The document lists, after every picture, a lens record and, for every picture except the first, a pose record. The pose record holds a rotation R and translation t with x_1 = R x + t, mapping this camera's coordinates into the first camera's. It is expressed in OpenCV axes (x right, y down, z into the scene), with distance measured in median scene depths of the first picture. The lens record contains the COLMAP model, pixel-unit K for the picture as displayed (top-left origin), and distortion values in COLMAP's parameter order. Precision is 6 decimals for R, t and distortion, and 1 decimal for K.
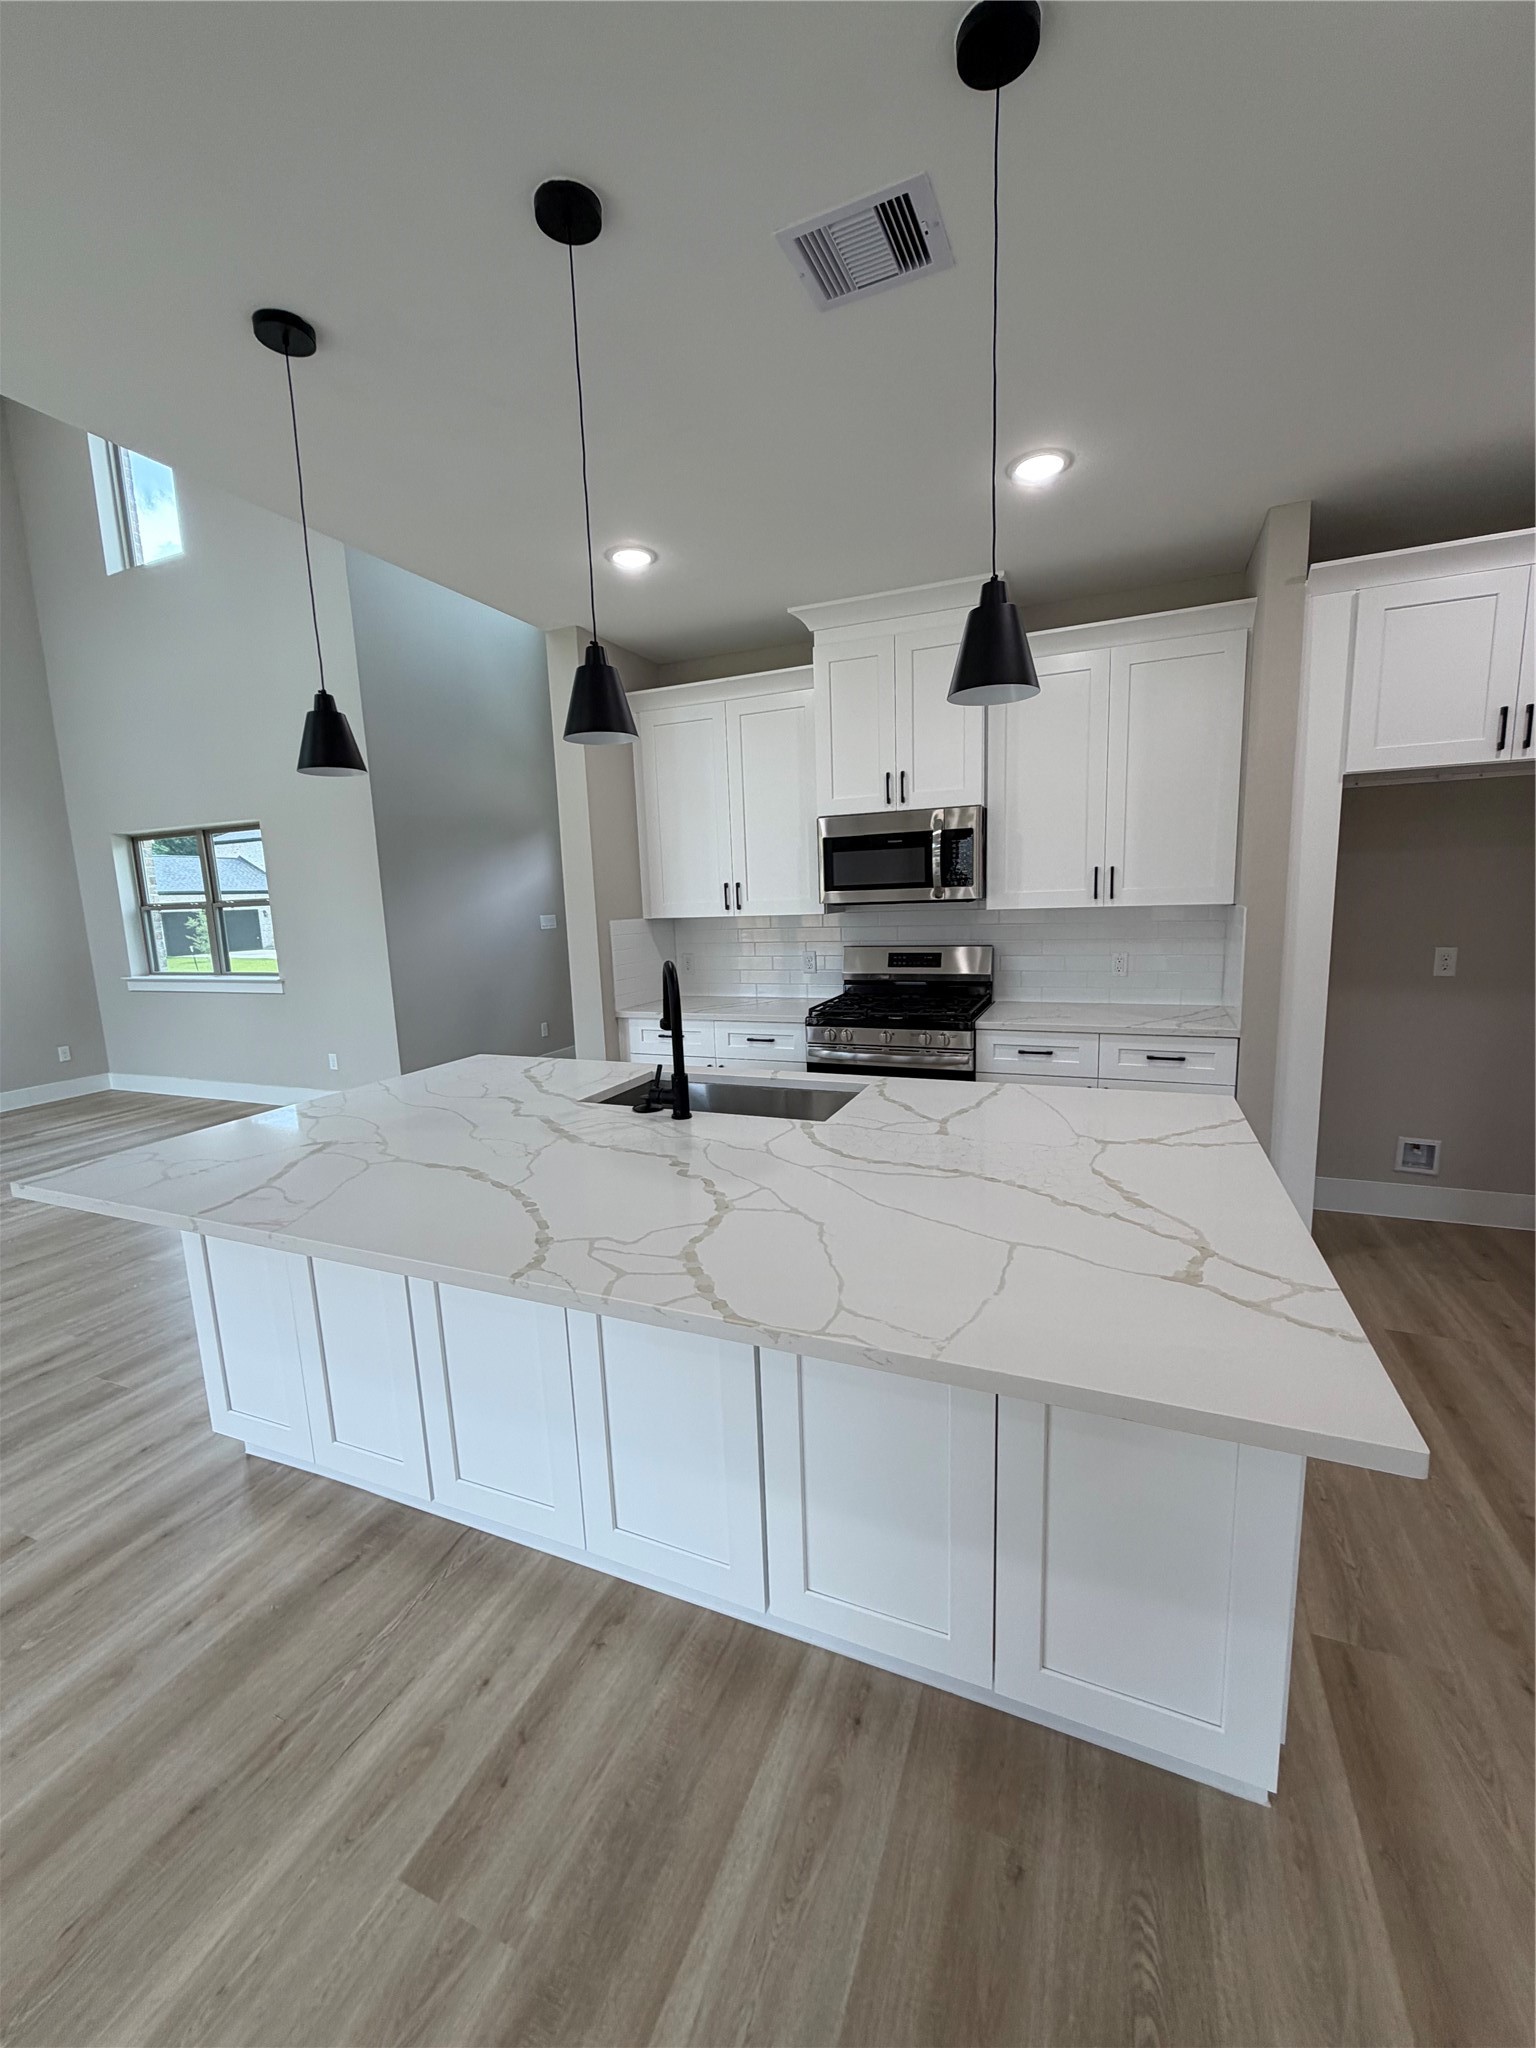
lens RADIAL K [[814.6, 0, 769.3], [0, 814.6, 1020.0], [0, 0, 1]] dist [0.000687, 0.000260]
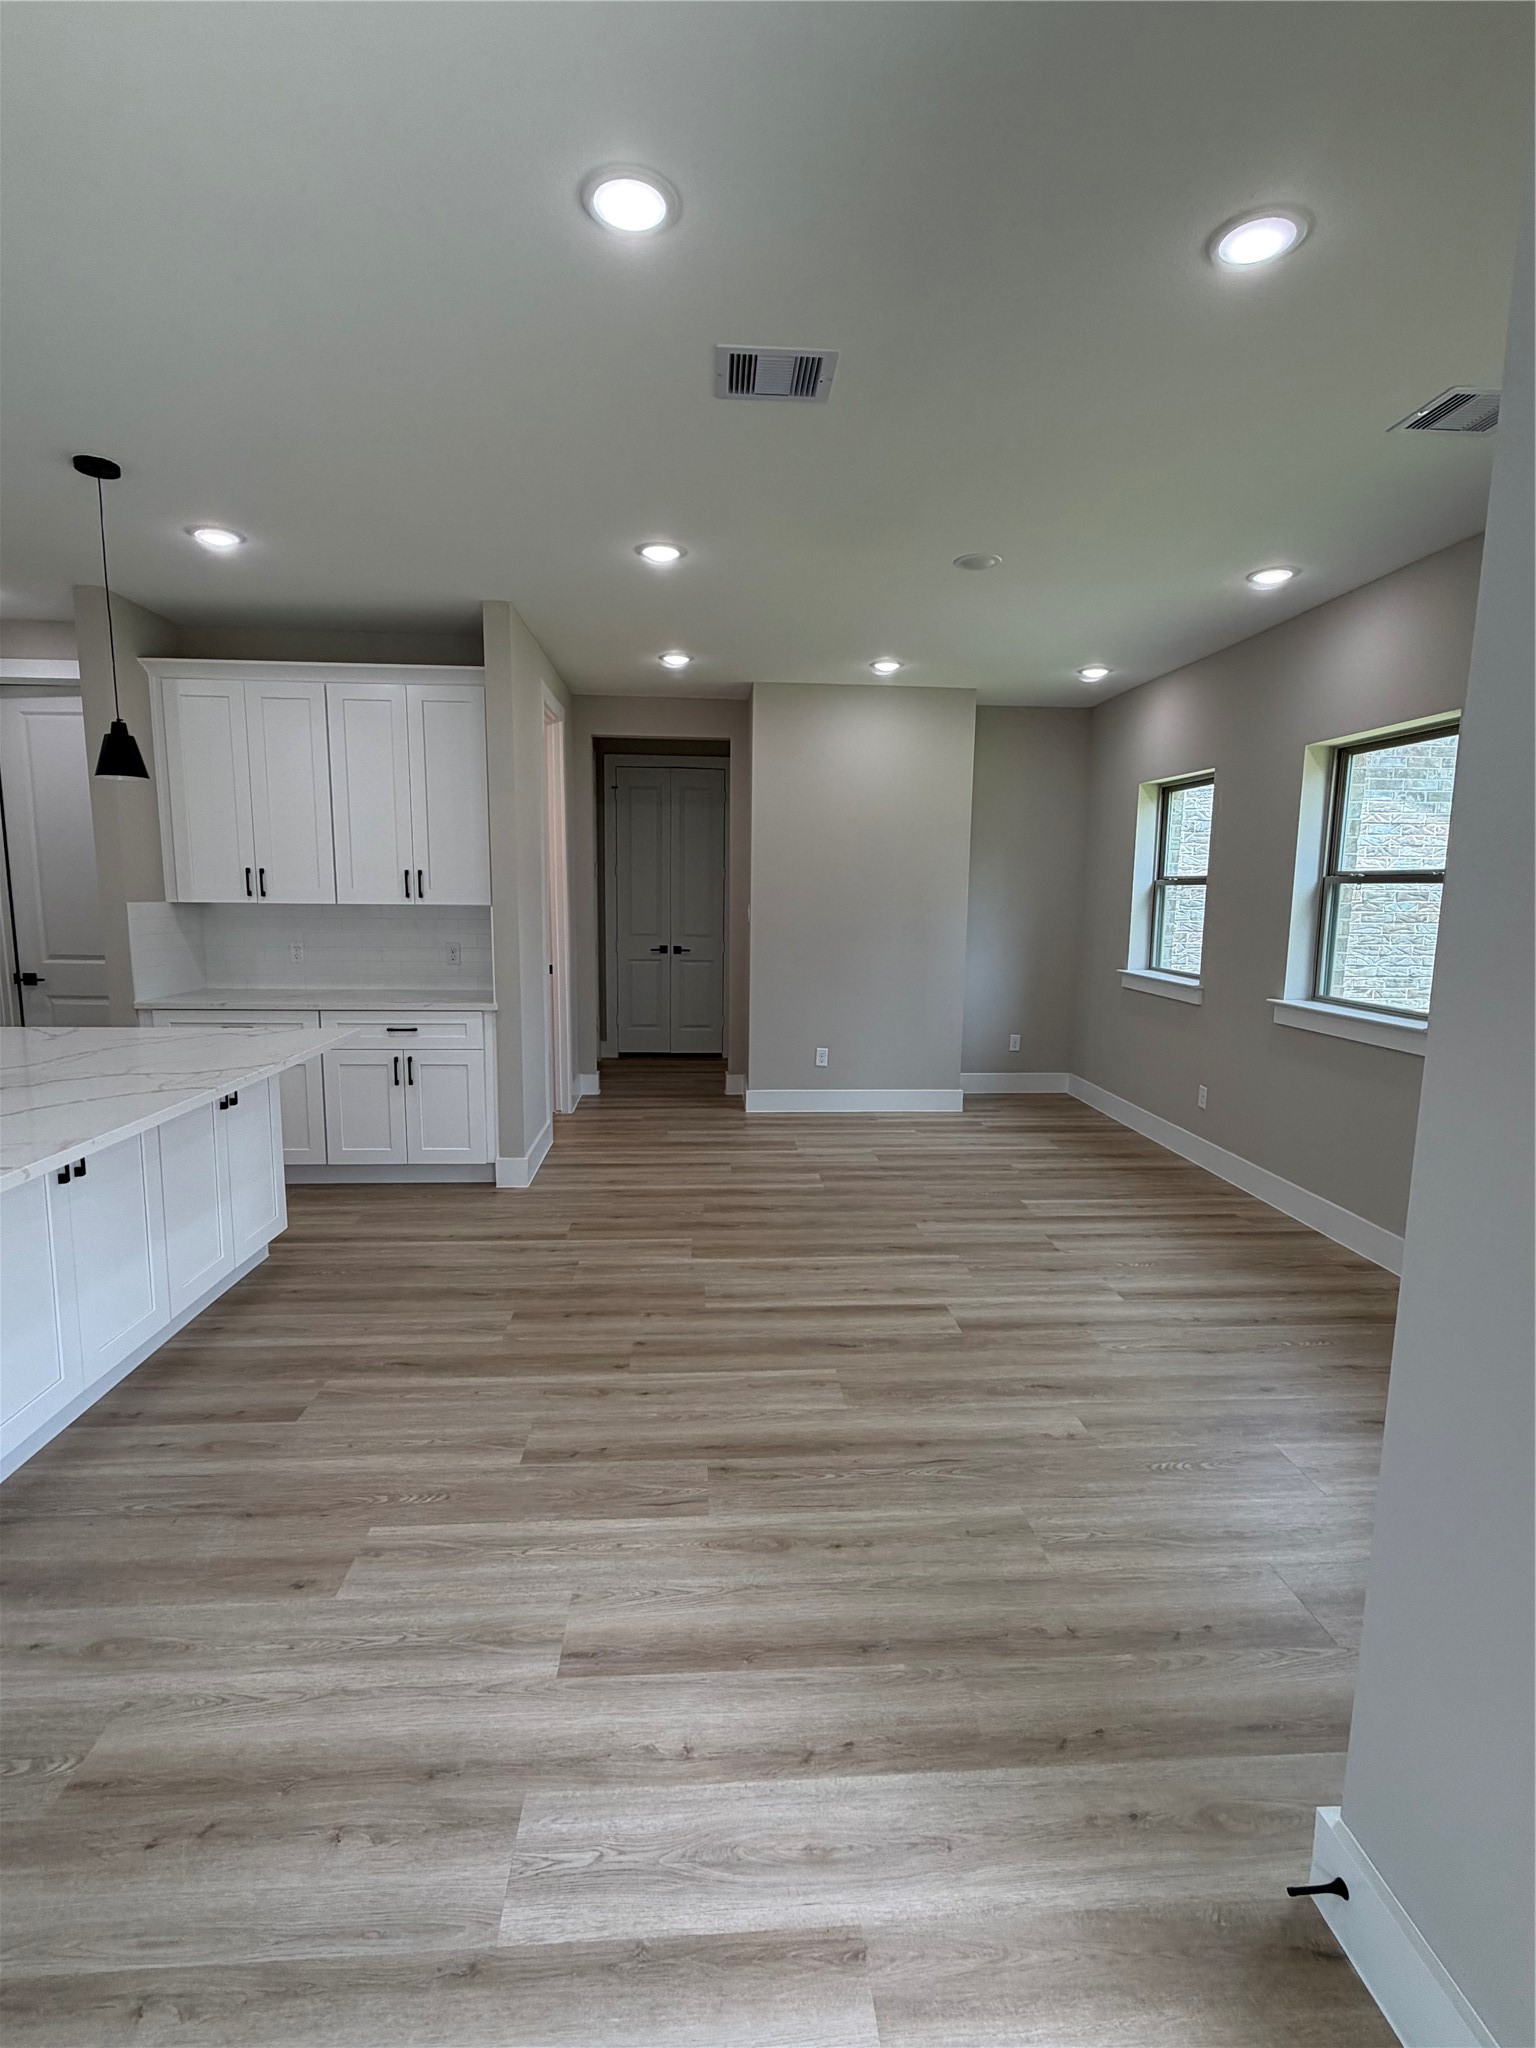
lens RADIAL K [[950.6, 0, 775.1], [0, 950.6, 1021.4], [0, 0, 1]] dist [-0.001502, 0.000995]
pose [[-0.463873, -0.091499, 0.881164, -1.233672], [0.142712, 0.973943, 0.176262, -0.006992], [-0.874331, 0.207516, -0.438728, 0.372850]]
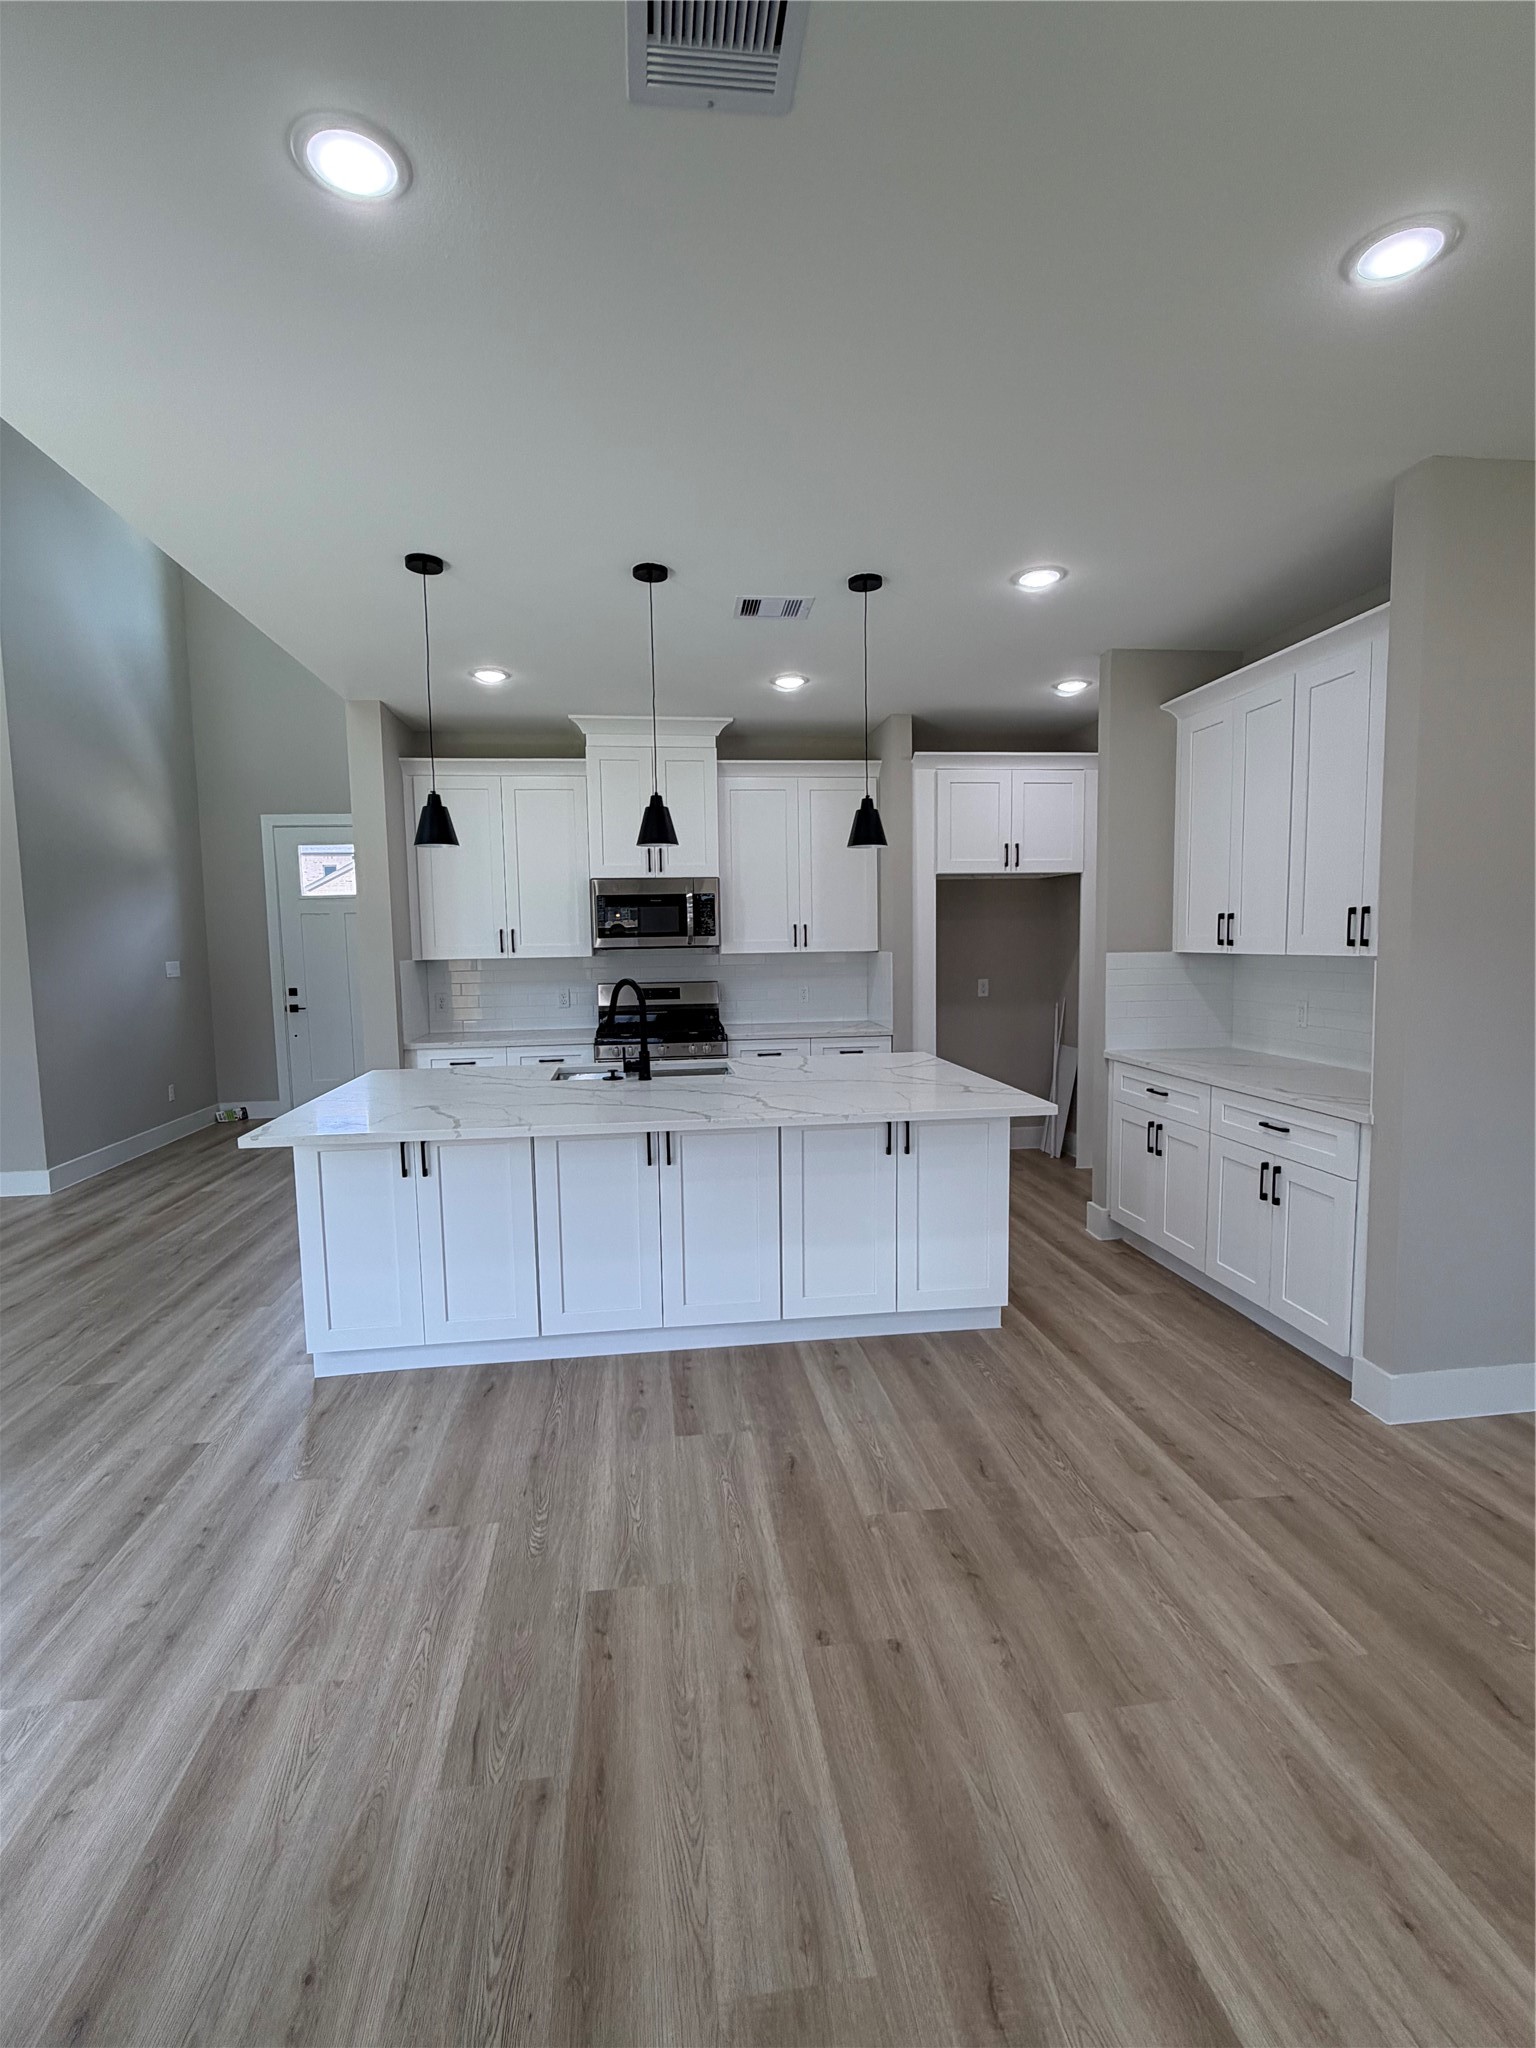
lens RADIAL K [[965.7, 0, 768.0], [0, 965.7, 1024.0], [0, 0, 1]] dist [-0.001642, 0.000333]
pose [[0.859050, -0.025065, 0.511278, -0.644271], [0.065378, 0.995993, -0.061021, 0.109642], [-0.507700, 0.085846, 0.857246, -0.524548]]
